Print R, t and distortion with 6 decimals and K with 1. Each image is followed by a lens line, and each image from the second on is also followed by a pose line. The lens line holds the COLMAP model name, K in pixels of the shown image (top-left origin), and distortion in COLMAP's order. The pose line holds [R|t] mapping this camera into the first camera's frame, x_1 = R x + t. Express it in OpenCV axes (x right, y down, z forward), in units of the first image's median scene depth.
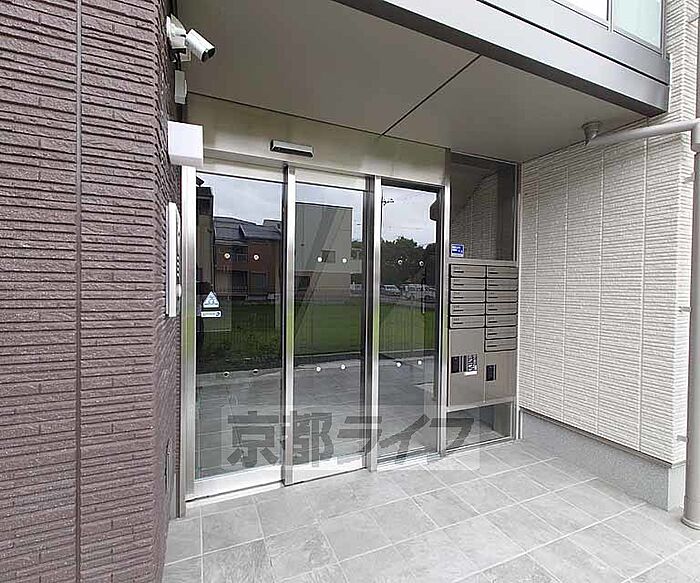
lens RADIAL K [[346.7, 0, 347.6], [0, 346.7, 291.2], [0, 0, 1]] dist [0.004688, -0.001458]
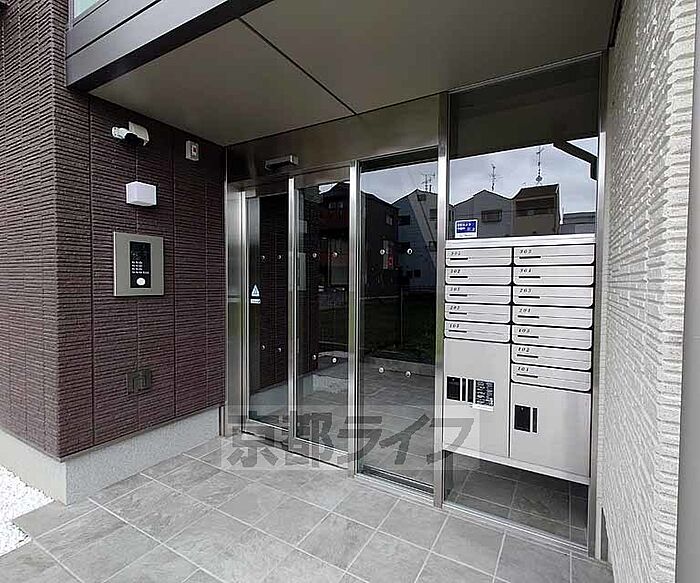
lens RADIAL K [[346.7, 0, 375.2], [0, 346.7, 292.6], [0, 0, 1]] dist [0.004688, -0.001458]
pose [[0.616951, 0.016339, -0.786832, 0.764333], [-0.018750, 0.999806, 0.006061, 0.012265], [0.786779, 0.011014, 0.617137, 0.422629]]
